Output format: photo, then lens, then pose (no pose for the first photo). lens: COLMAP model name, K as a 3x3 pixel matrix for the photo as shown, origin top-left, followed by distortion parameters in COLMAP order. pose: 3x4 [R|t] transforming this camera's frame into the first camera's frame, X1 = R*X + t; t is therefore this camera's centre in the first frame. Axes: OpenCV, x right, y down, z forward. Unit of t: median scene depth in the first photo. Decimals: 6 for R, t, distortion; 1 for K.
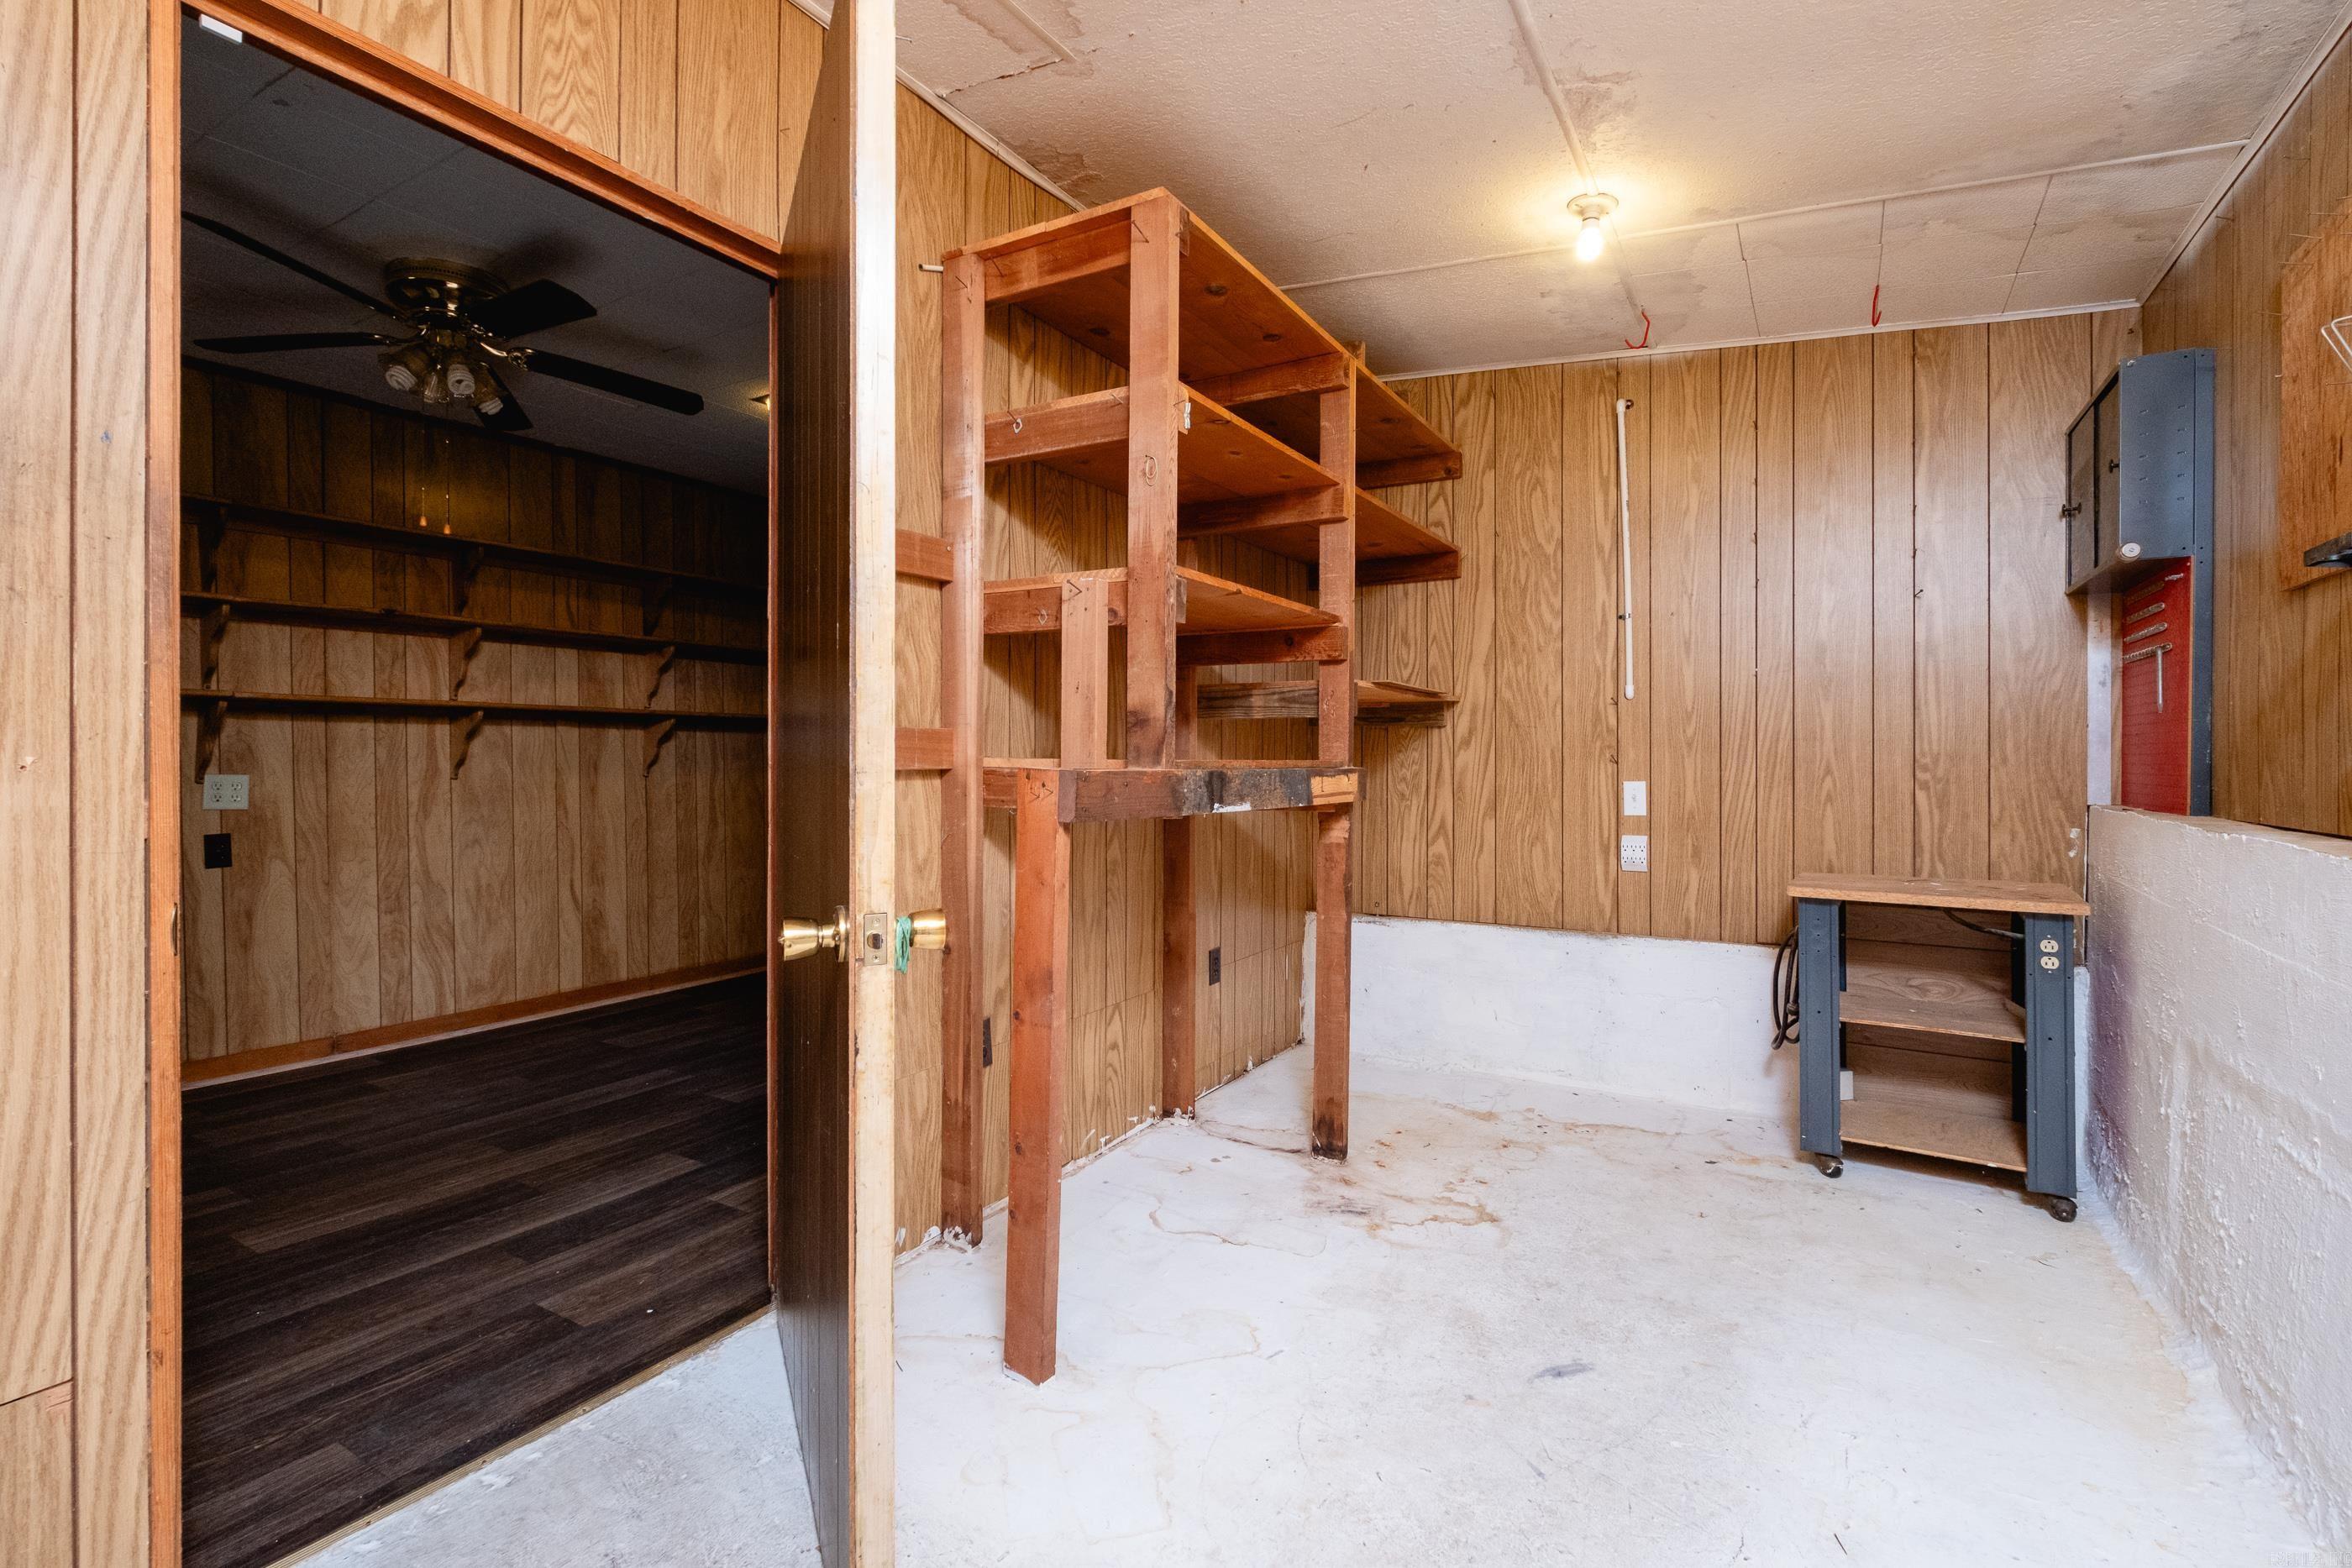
lens RADIAL K [[1062.3, 0, 1183.0], [0, 1062.3, 771.3], [0, 0, 1]] dist [0.005715, -0.004379]
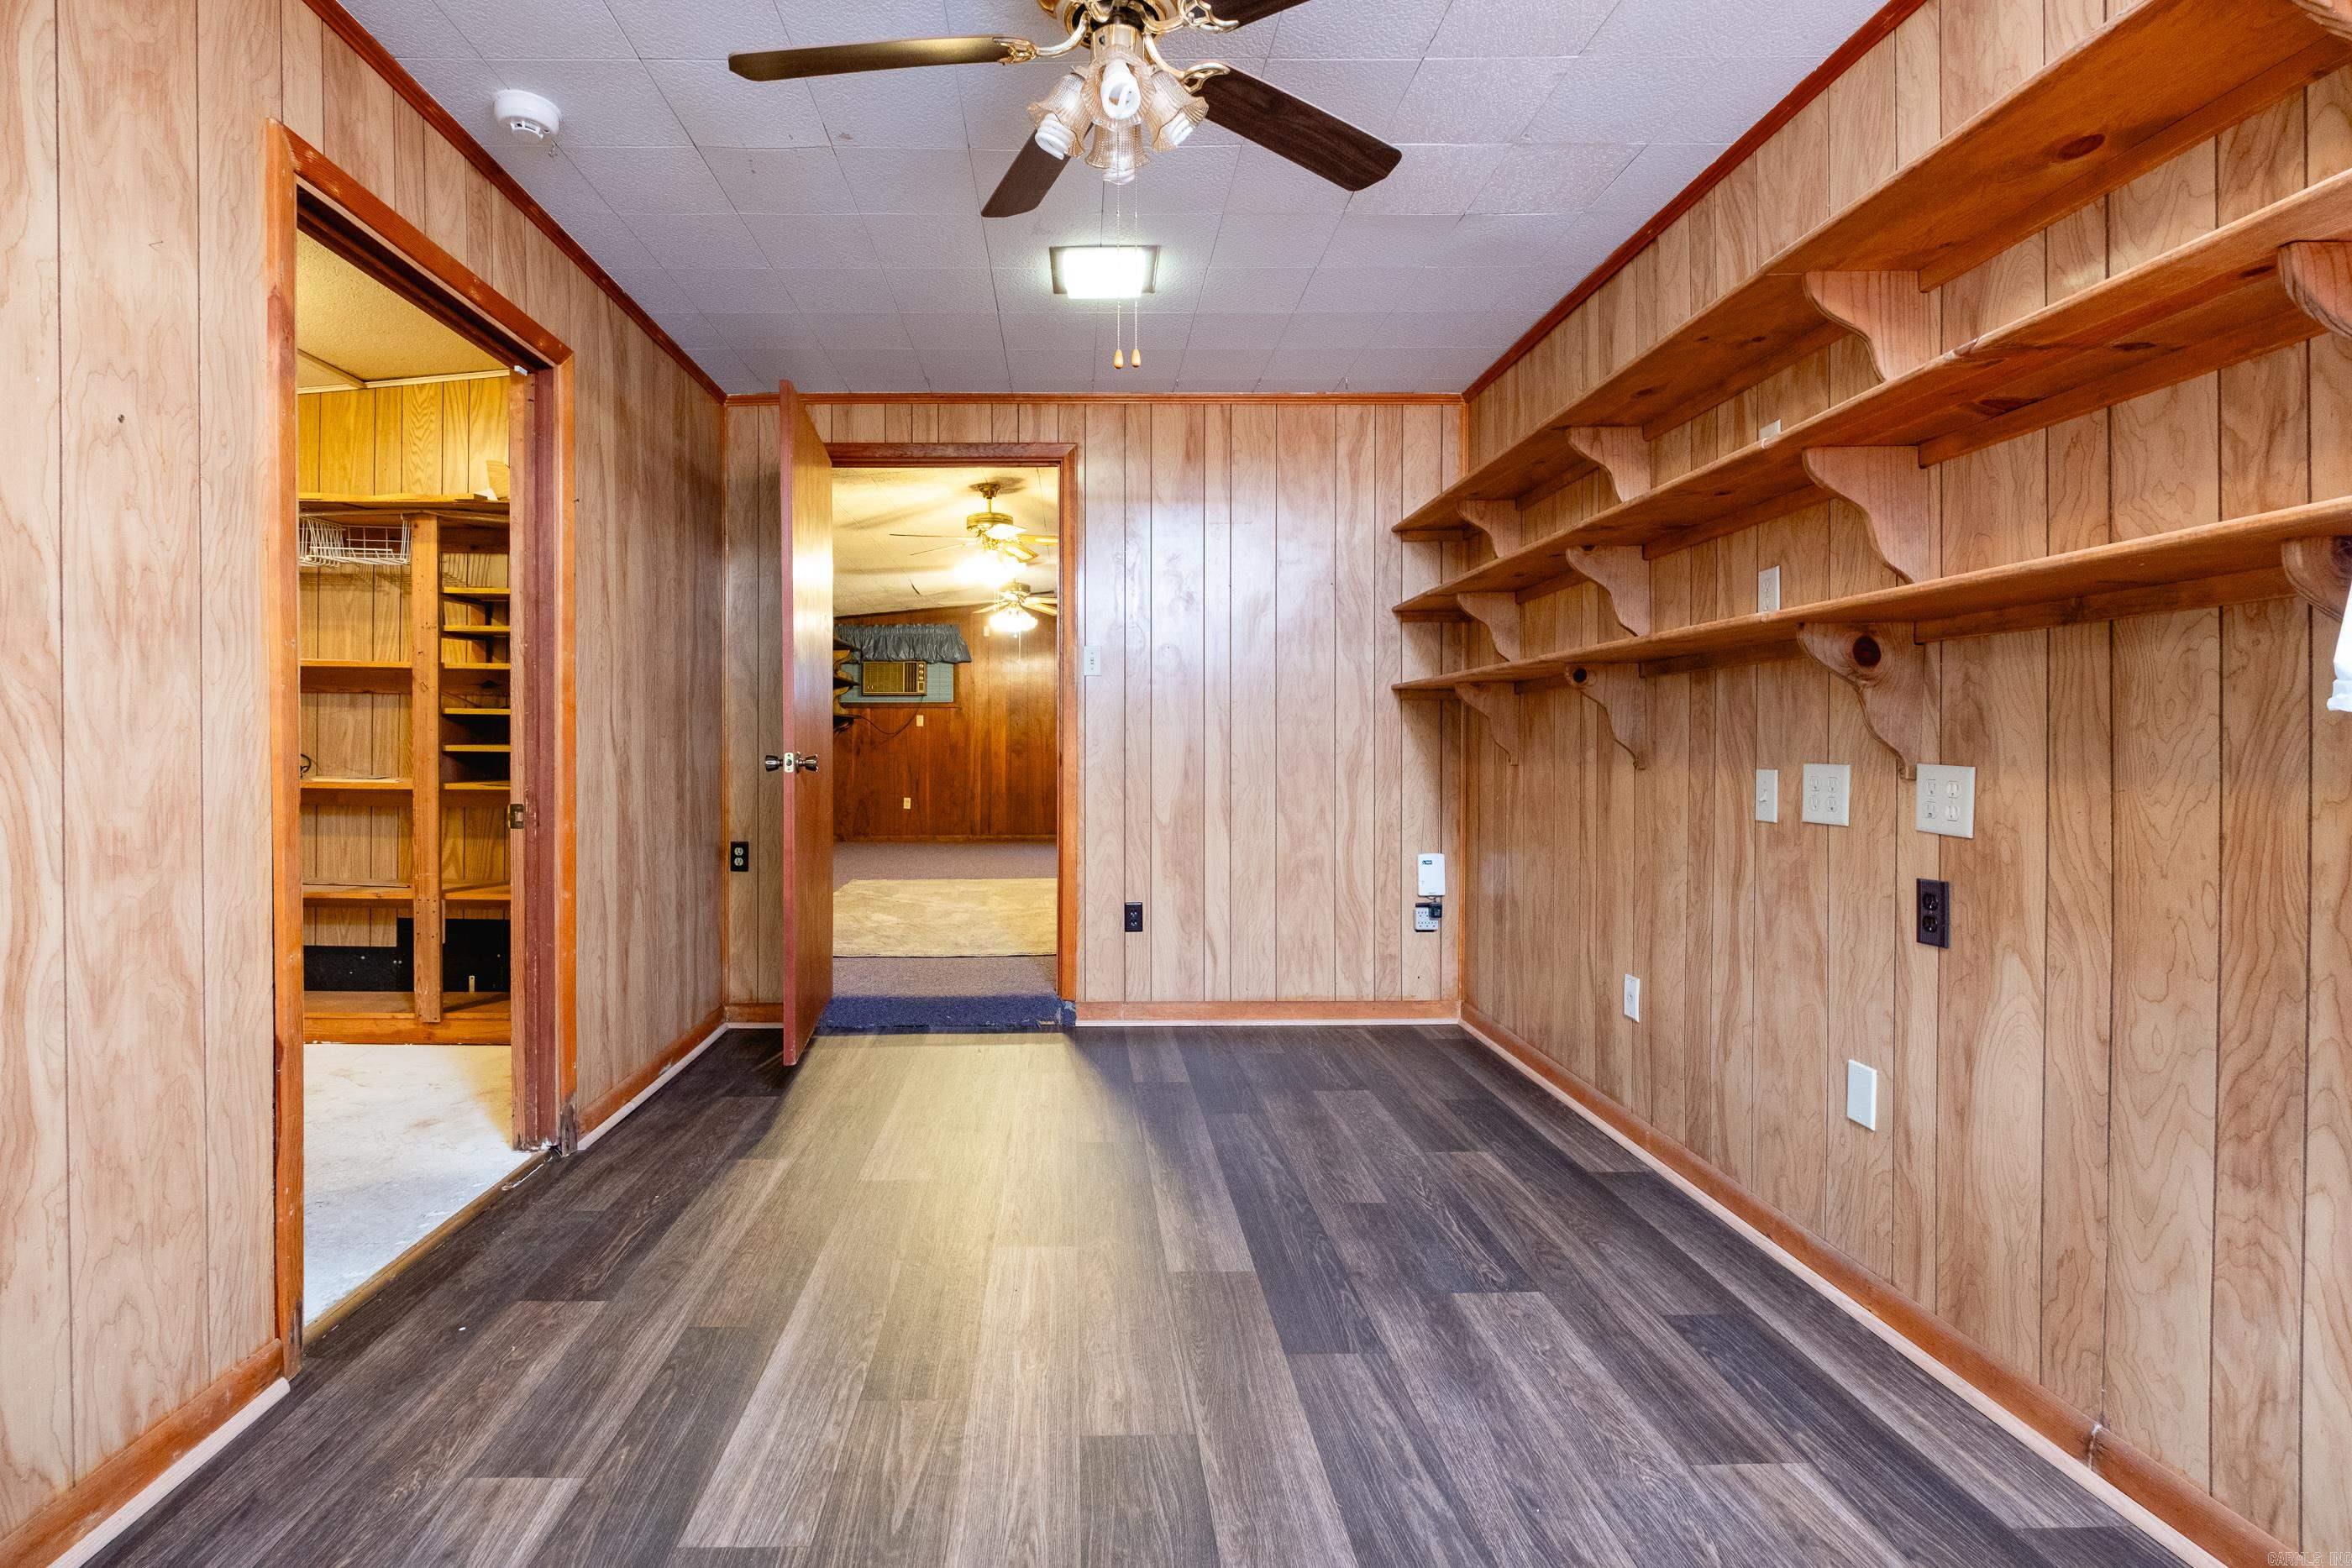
lens RADIAL K [[1062.3, 0, 1065.7], [0, 1062.3, 754.8], [0, 0, 1]] dist [0.005715, -0.004379]
pose [[-0.854212, 0.003777, -0.519910, -0.274628], [-0.005541, 0.999851, 0.016367, -0.008009], [0.519895, 0.016862, -0.854064, 1.204420]]
